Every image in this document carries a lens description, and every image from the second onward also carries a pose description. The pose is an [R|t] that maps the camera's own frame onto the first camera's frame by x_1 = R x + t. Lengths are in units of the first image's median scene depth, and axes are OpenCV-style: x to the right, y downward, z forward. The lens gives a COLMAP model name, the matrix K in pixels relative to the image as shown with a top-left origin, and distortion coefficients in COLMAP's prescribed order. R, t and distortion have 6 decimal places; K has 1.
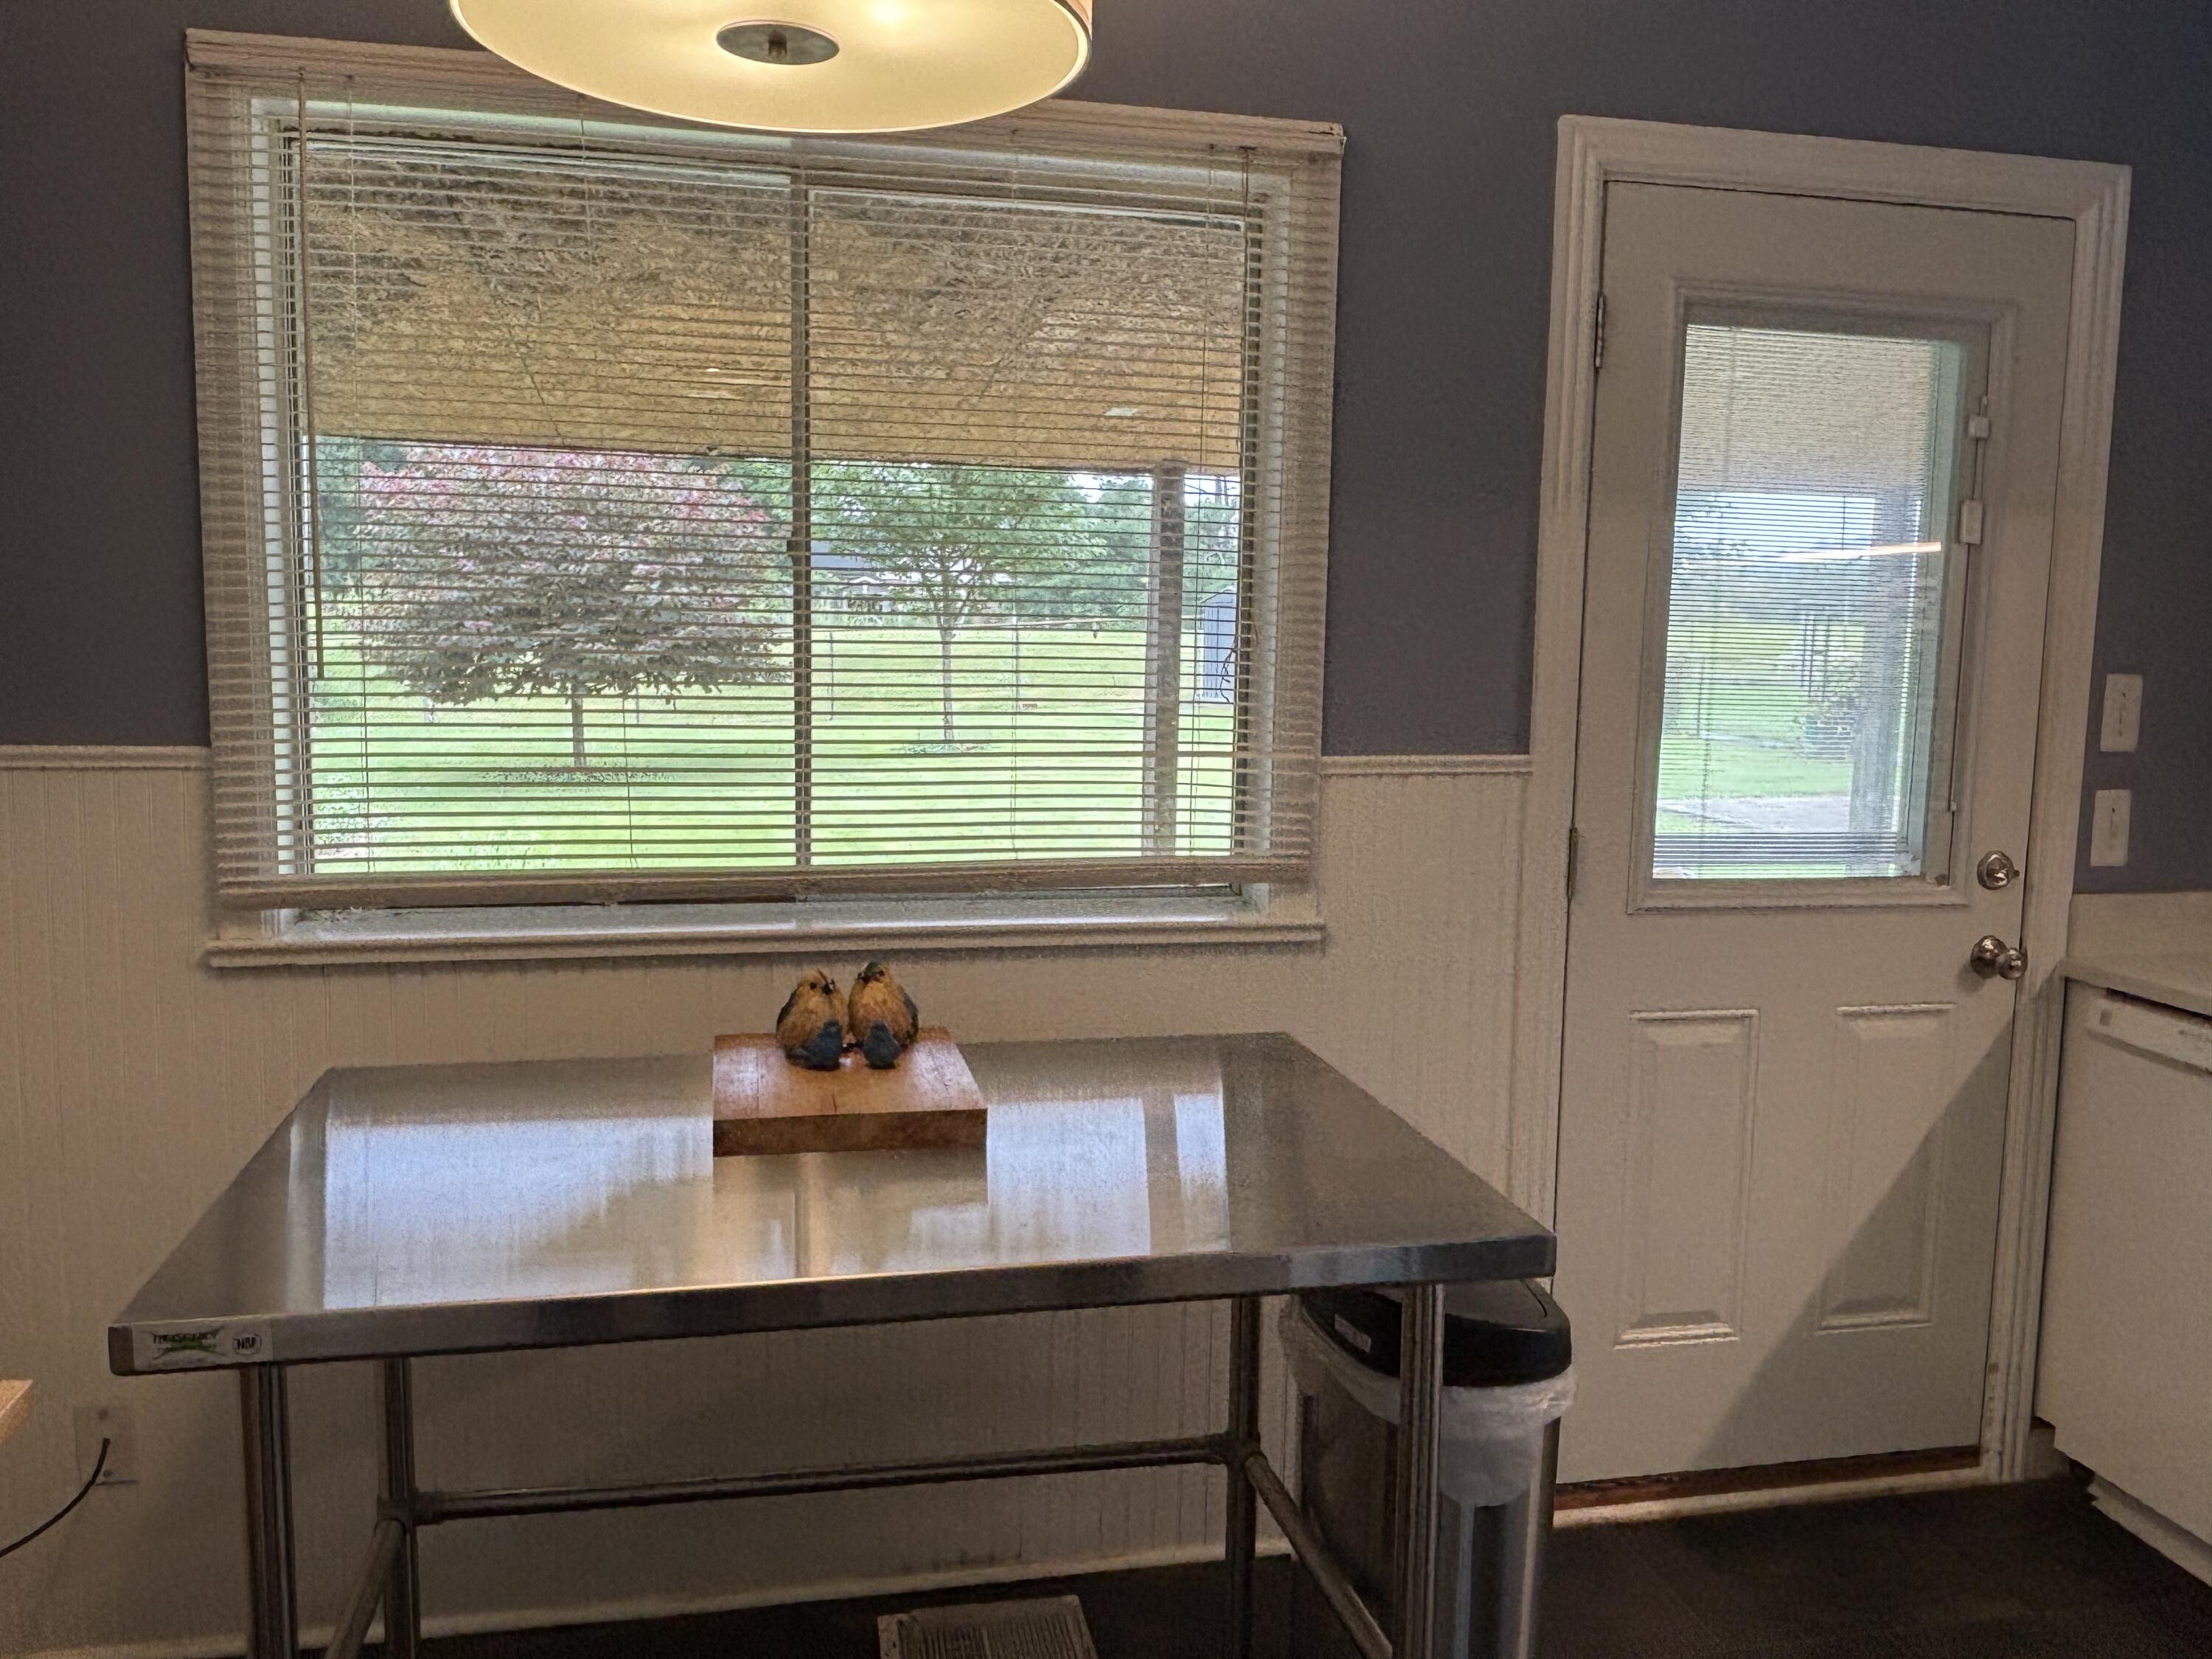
lens RADIAL K [[1687.6, 0, 1097.3], [0, 1687.6, 818.2], [0, 0, 1]] dist [0.040871, -0.056682]
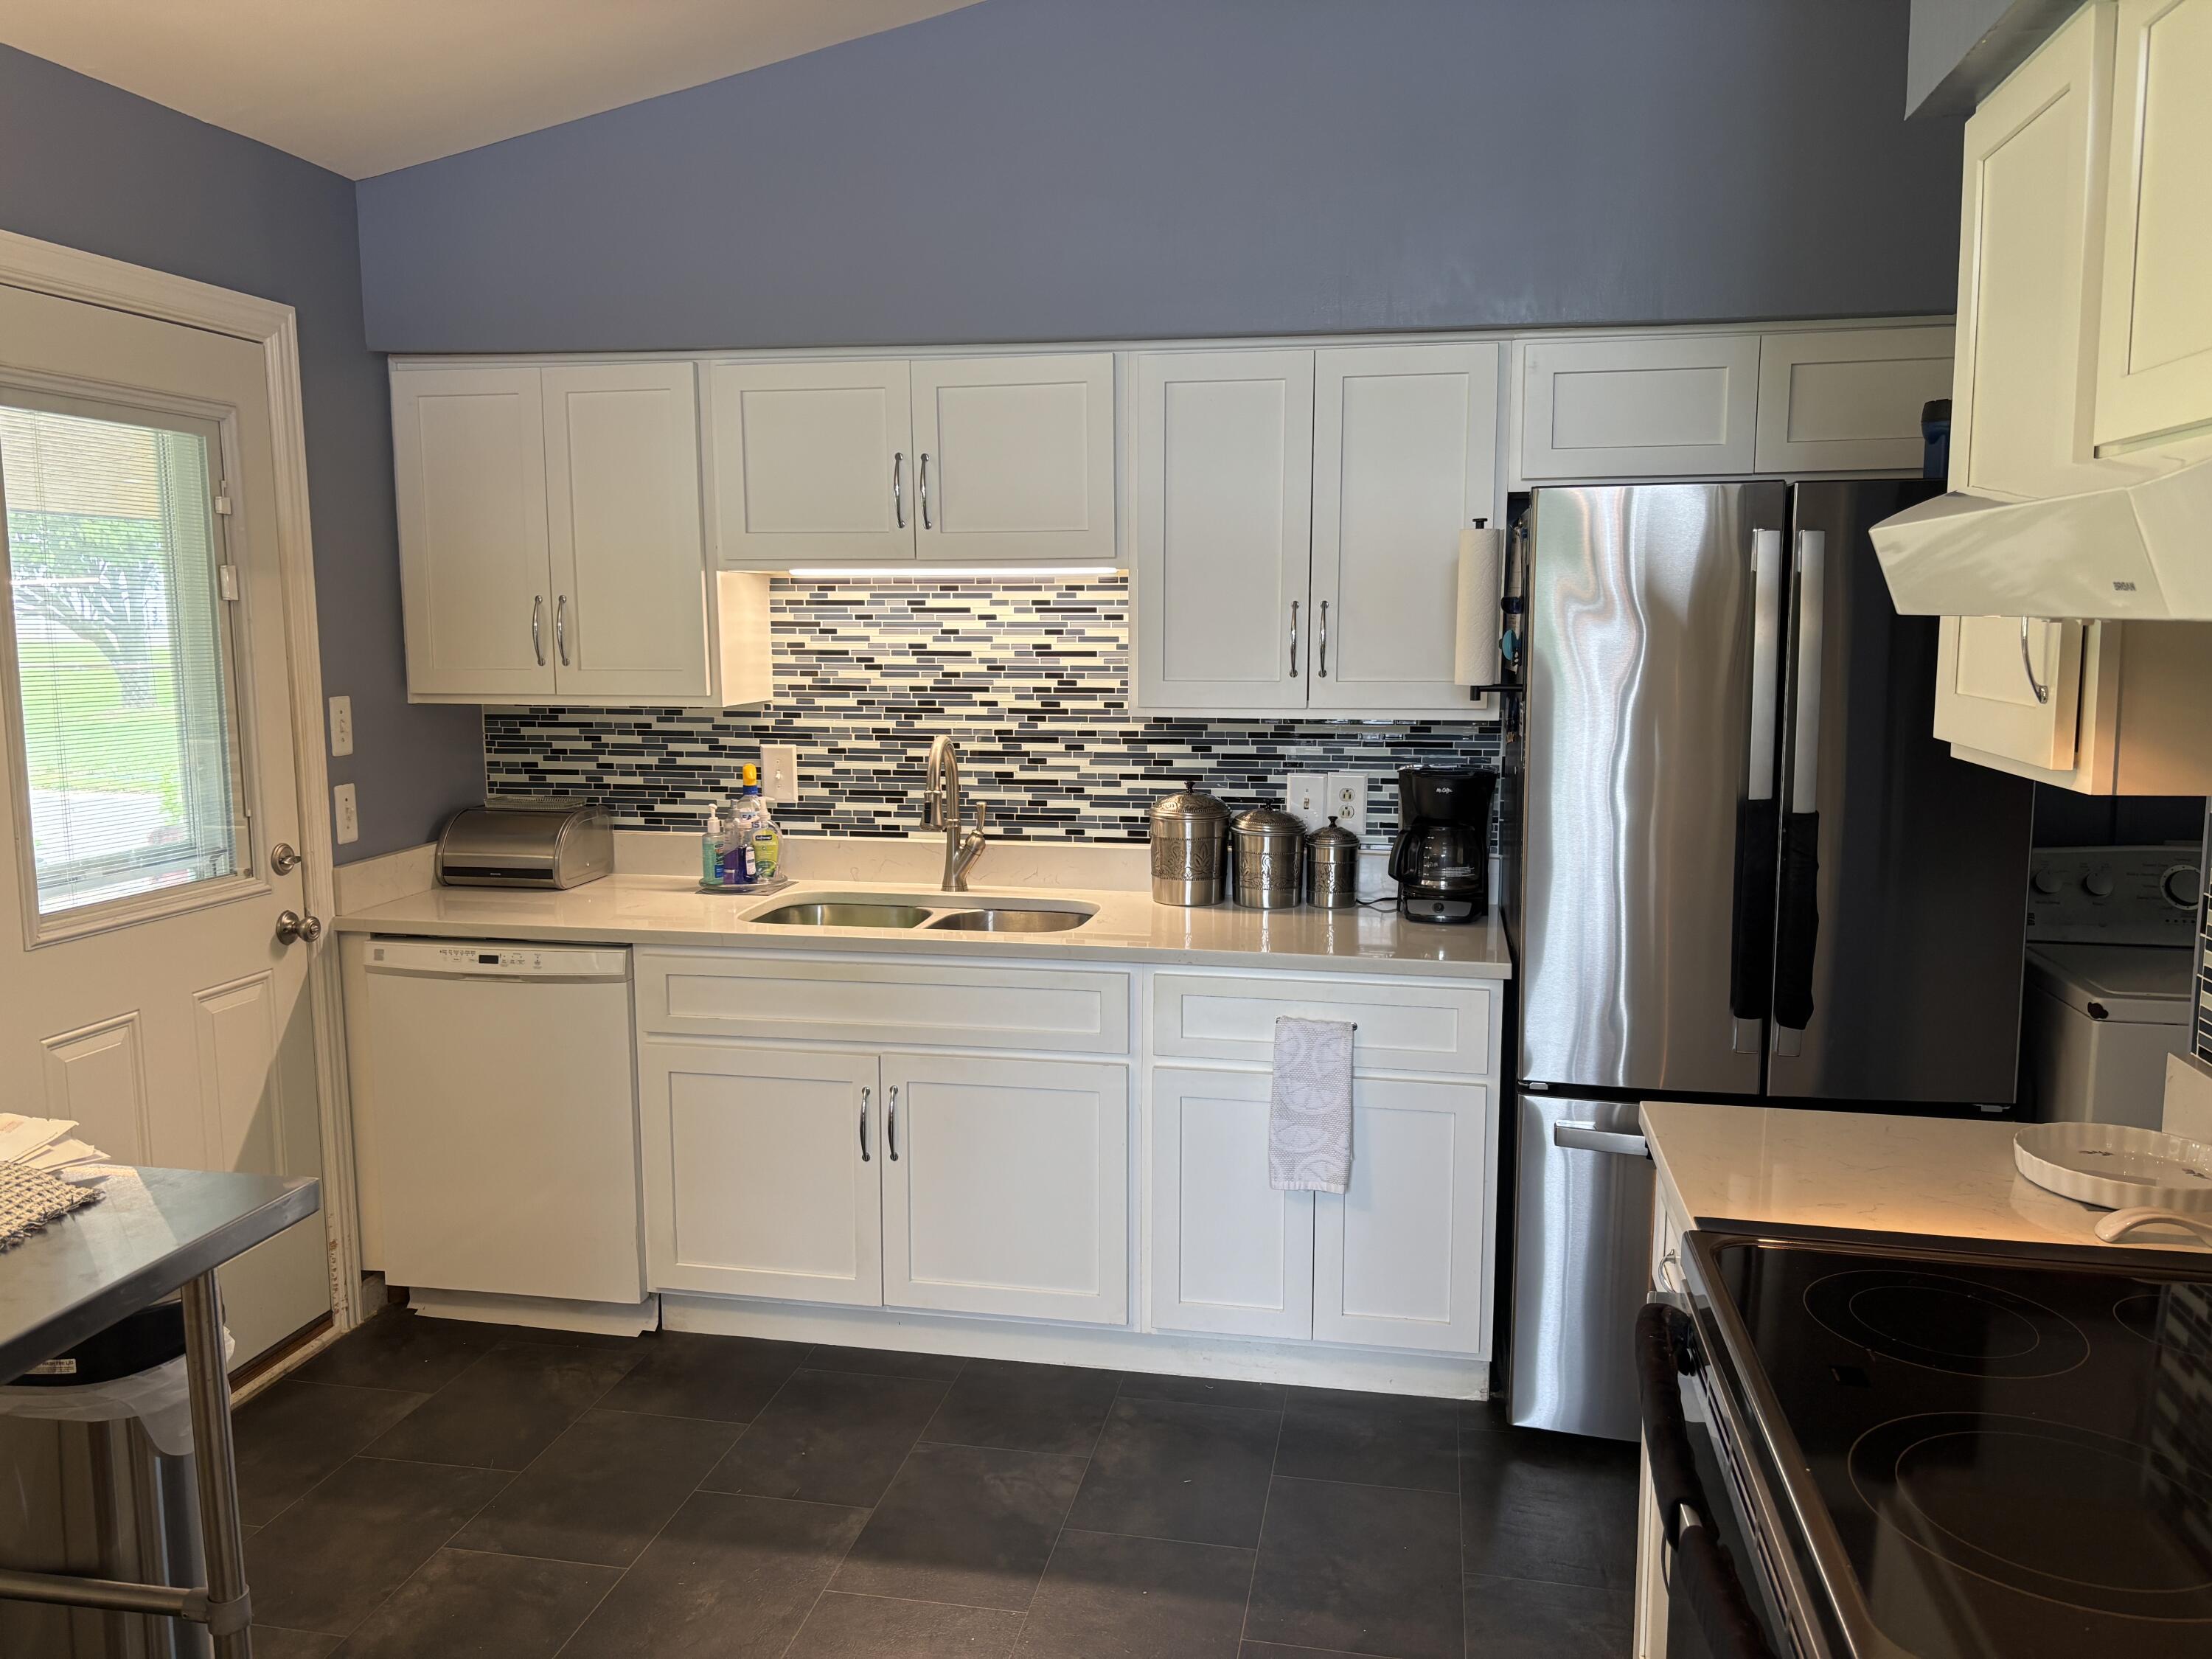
lens RADIAL K [[1687.6, 0, 1101.4], [0, 1687.6, 830.6], [0, 0, 1]] dist [0.040871, -0.056682]
pose [[0.389647, -0.140536, 0.910179, -0.371384], [0.114747, 0.987996, 0.103429, -0.049829], [-0.913788, 0.064140, 0.401095, -0.055127]]
